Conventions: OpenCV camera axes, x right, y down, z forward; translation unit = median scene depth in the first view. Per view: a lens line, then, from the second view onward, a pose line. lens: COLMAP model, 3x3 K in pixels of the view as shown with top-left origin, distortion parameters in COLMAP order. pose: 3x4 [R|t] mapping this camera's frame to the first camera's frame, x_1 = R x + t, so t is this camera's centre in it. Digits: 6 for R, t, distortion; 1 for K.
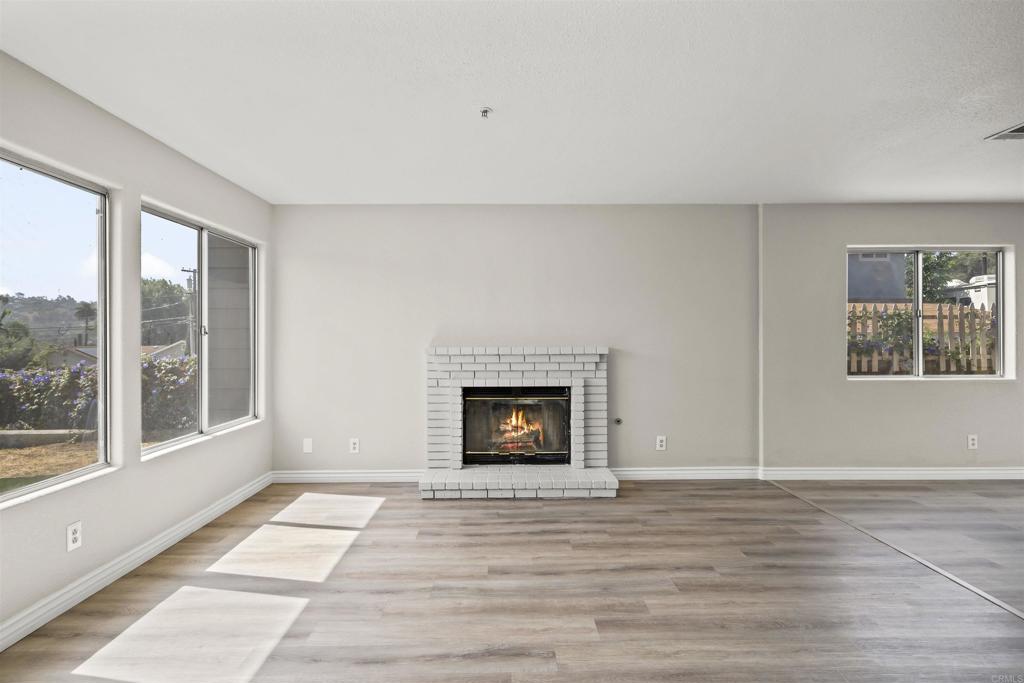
lens RADIAL K [[495.2, 0, 512.0], [0, 495.2, 341.5], [0, 0, 1]] dist [0.000836, 0.000001]
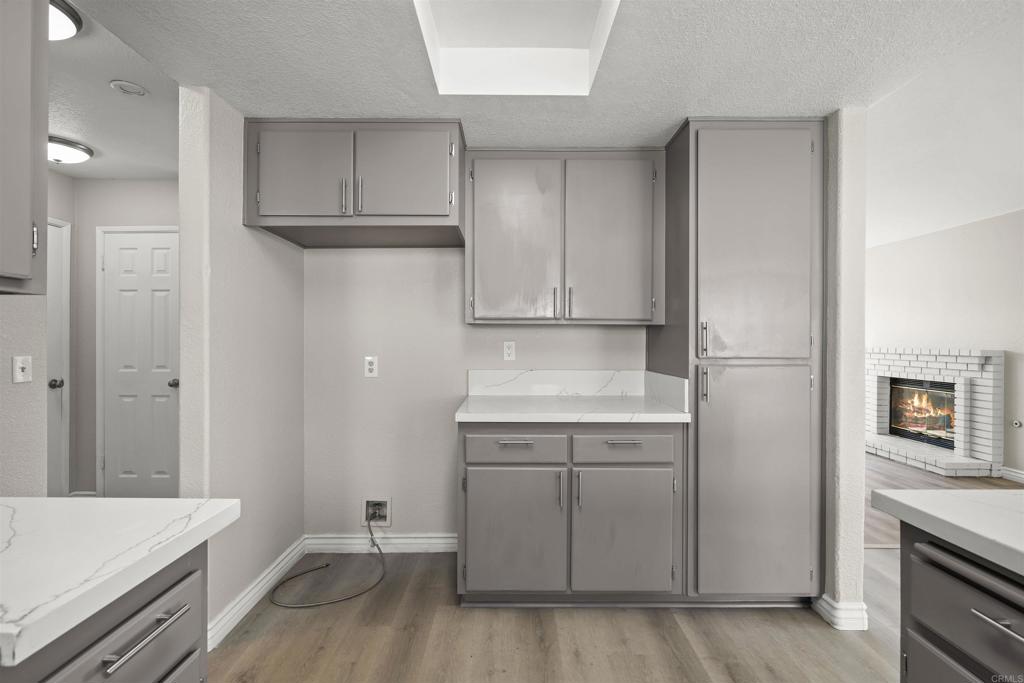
lens RADIAL K [[459.5, 0, 512.0], [0, 459.5, 341.5], [0, 0, 1]] dist [0.000347, 0.000052]
pose [[-0.010483, 0.007435, -0.999917, 1.660377], [-0.002147, 0.999970, 0.007458, -0.017910], [0.999943, 0.002225, -0.010467, -0.036466]]
